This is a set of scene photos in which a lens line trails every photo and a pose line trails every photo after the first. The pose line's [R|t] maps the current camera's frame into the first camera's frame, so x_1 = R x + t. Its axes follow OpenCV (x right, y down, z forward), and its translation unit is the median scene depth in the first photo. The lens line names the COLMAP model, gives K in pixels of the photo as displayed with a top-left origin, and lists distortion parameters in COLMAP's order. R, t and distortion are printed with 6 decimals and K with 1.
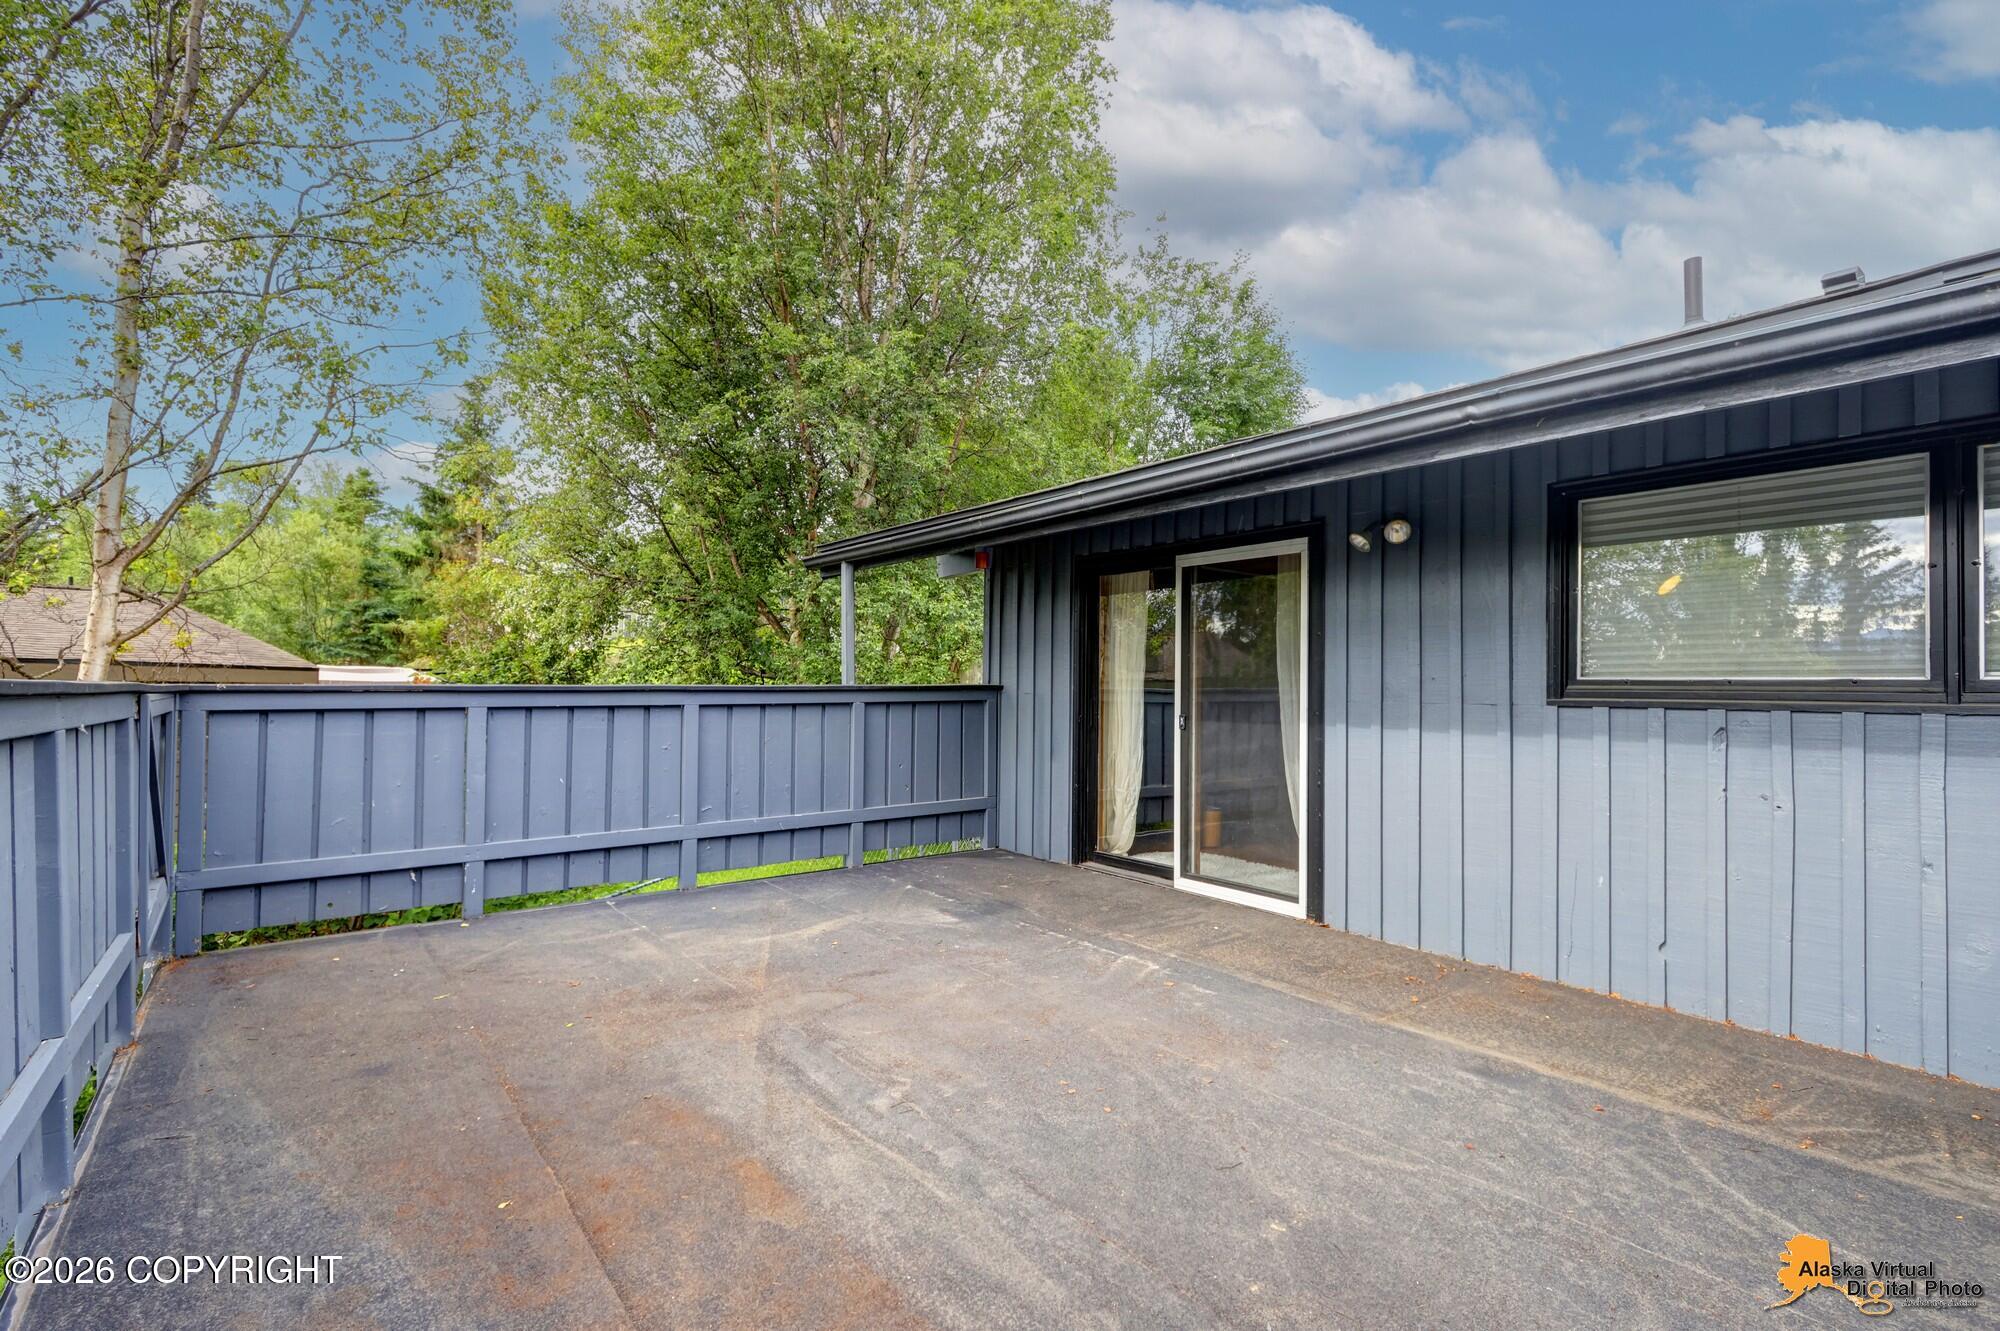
lens RADIAL K [[936.3, 0, 1006.4], [0, 936.3, 673.0], [0, 0, 1]] dist [0.004891, -0.000536]
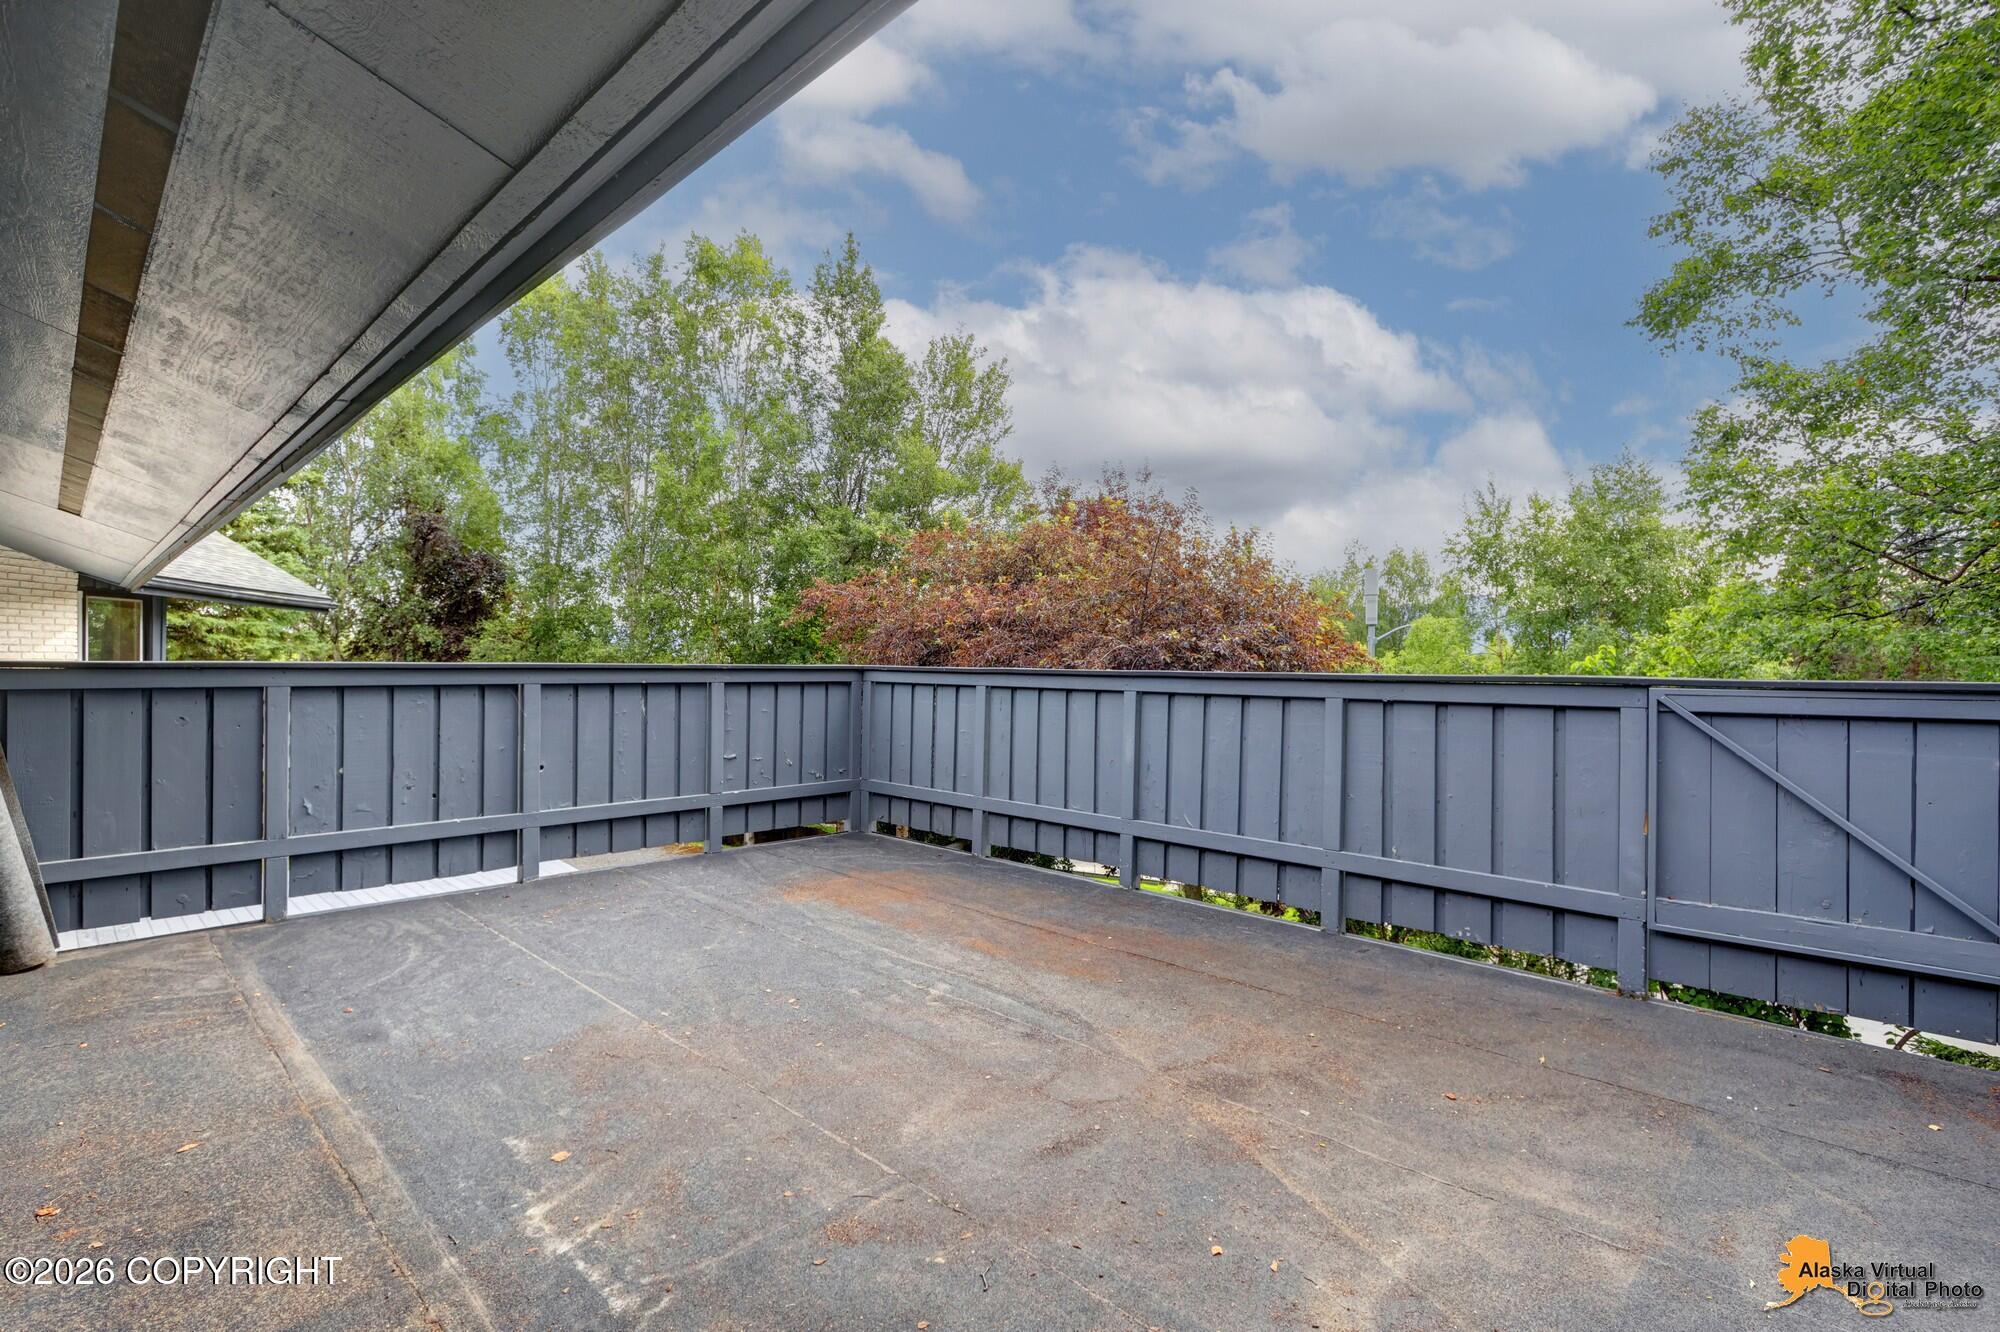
lens RADIAL K [[936.3, 0, 1006.4], [0, 936.3, 673.5], [0, 0, 1]] dist [0.004891, -0.000536]
pose [[-0.989606, -0.015174, -0.143003, -0.022542], [-0.013345, 0.999817, -0.013743, 0.031027], [0.143186, -0.011692, -0.989627, 1.948035]]
